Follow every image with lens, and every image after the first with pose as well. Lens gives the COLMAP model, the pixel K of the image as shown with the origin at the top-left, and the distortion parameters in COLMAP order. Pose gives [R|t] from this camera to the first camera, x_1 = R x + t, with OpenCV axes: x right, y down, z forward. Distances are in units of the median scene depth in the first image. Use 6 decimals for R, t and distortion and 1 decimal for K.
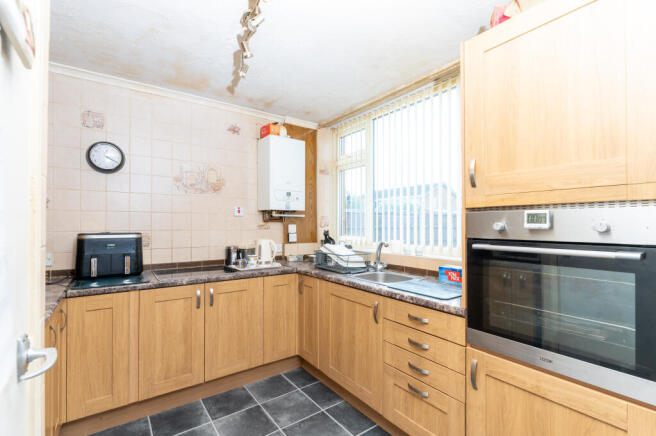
lens RADIAL K [[291.0, 0, 323.9], [0, 291.0, 218.9], [0, 0, 1]] dist [-0.002094, -0.000706]
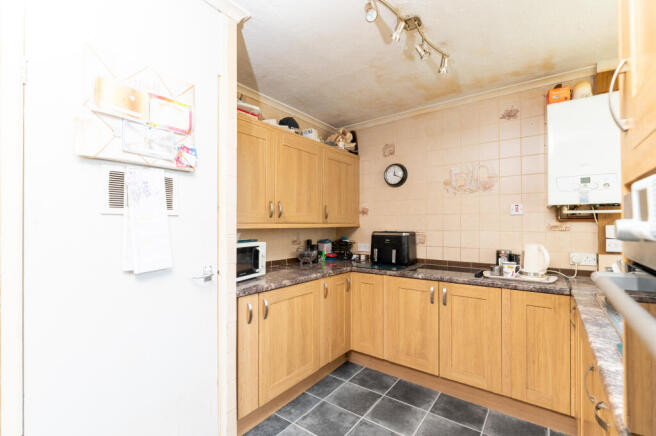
lens RADIAL K [[291.0, 0, 323.9], [0, 291.0, 218.9], [0, 0, 1]] dist [-0.002094, -0.000706]
pose [[0.307432, -0.020077, -0.951358, 0.428015], [0.019592, 0.999699, -0.014766, 0.003378], [0.951368, -0.014099, 0.307733, 0.268820]]
